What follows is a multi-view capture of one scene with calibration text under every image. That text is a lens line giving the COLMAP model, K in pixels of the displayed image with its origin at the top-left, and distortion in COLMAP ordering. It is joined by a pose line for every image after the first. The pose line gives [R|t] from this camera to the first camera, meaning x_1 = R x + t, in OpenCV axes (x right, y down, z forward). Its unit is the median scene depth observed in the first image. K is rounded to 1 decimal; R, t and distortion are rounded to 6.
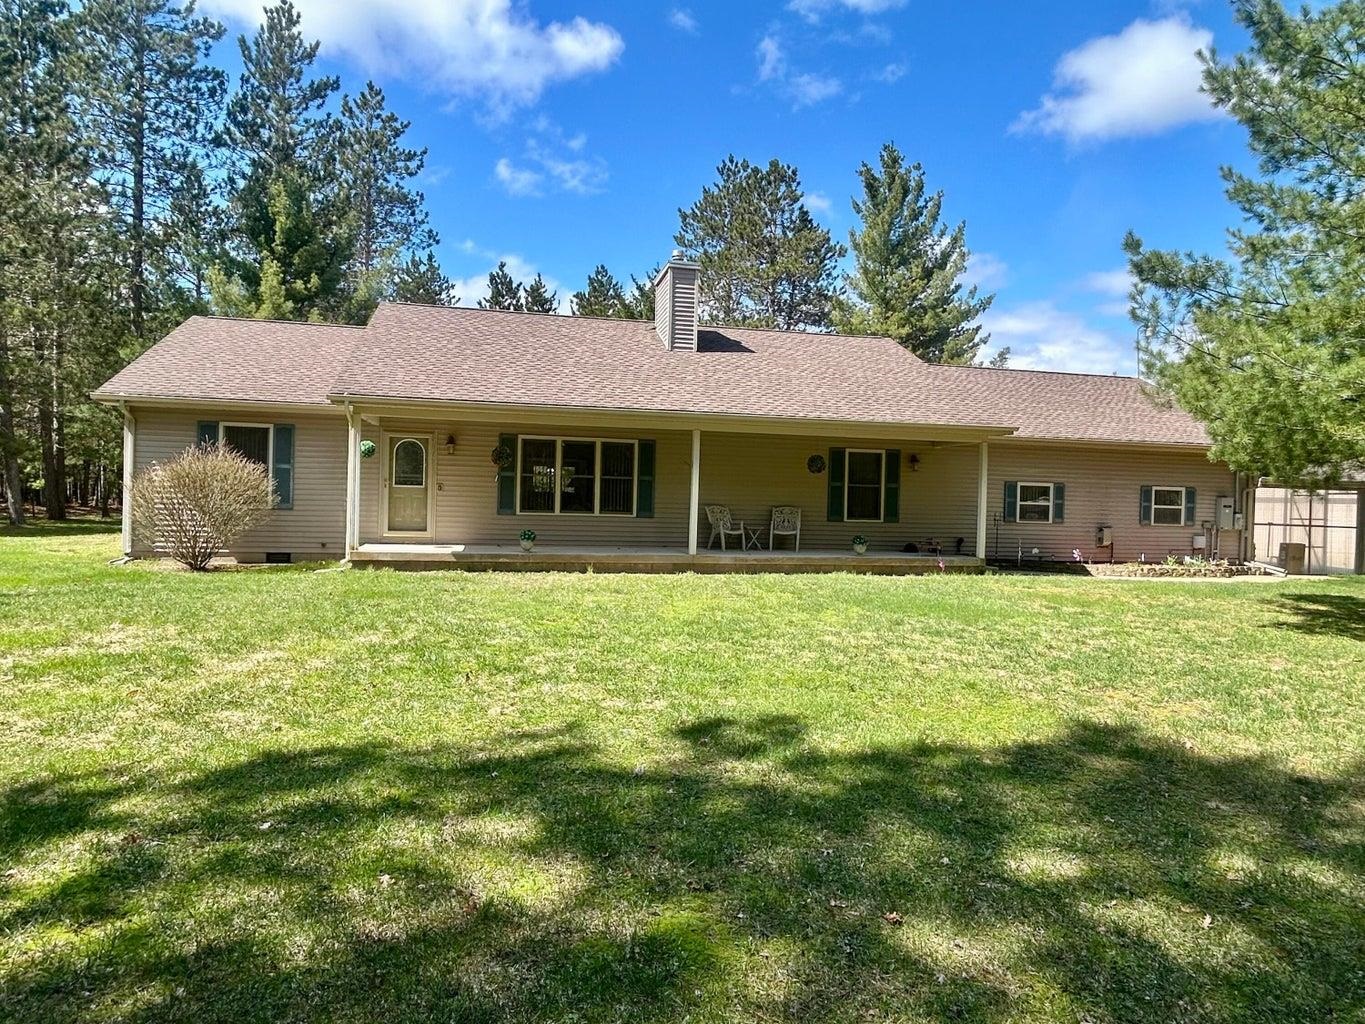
lens RADIAL K [[834.9, 0, 683.4], [0, 834.9, 513.6], [0, 0, 1]] dist [0.009643, 0.001447]
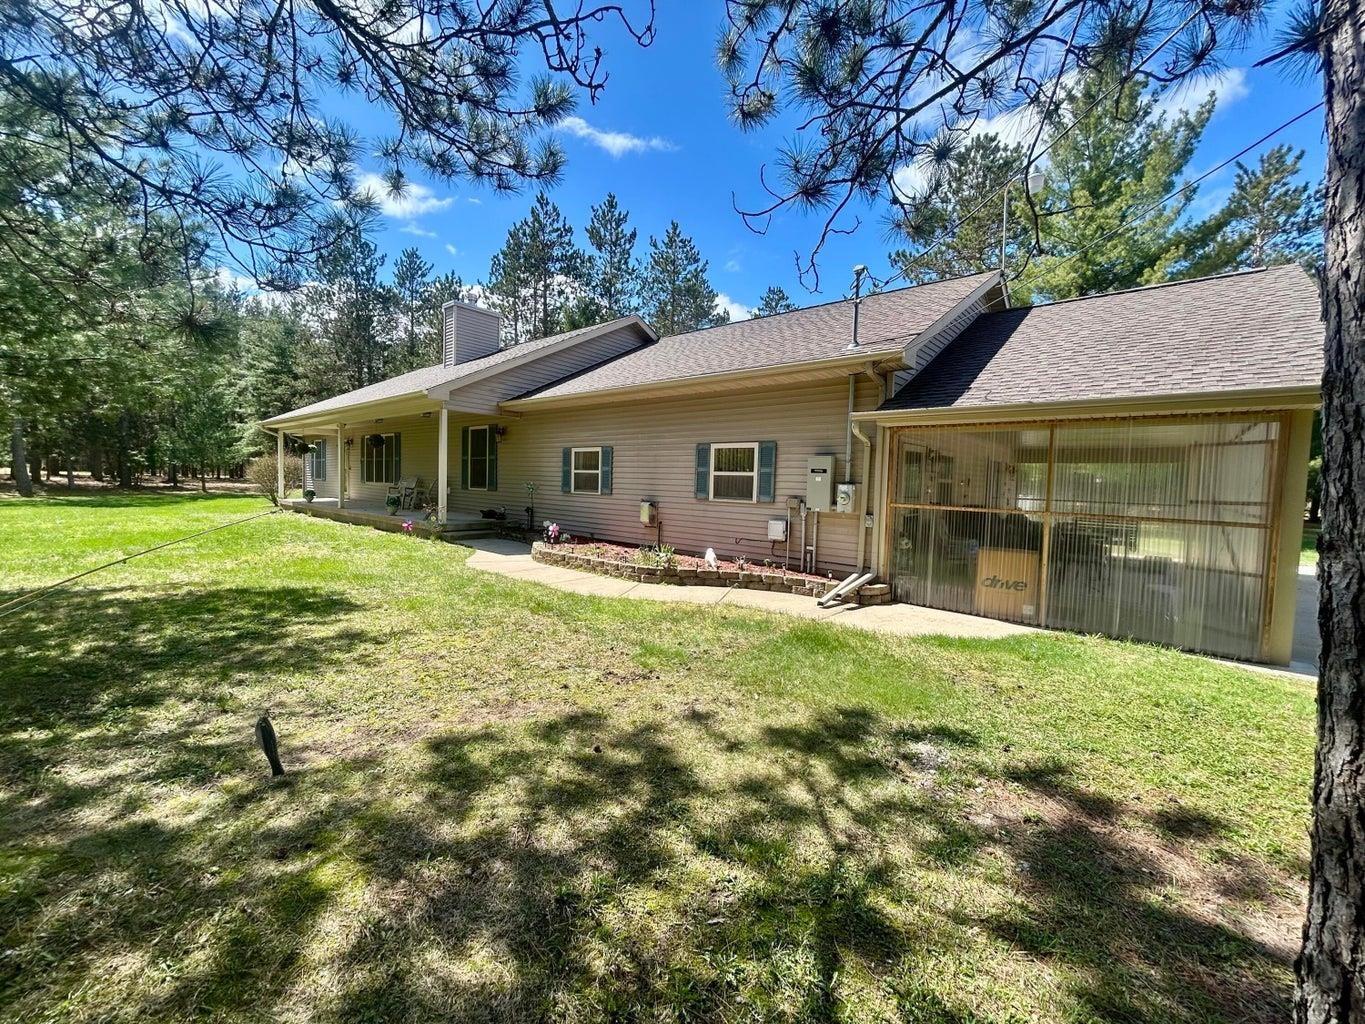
lens RADIAL K [[544.2, 0, 682.1], [0, 544.2, 512.1], [0, 0, 1]] dist [0.001128, 0.000176]
pose [[0.592623, 0.040483, -0.804462, 0.901617], [-0.018975, 0.999161, 0.036302, 0.007492], [0.805256, -0.006249, 0.592894, 0.710817]]
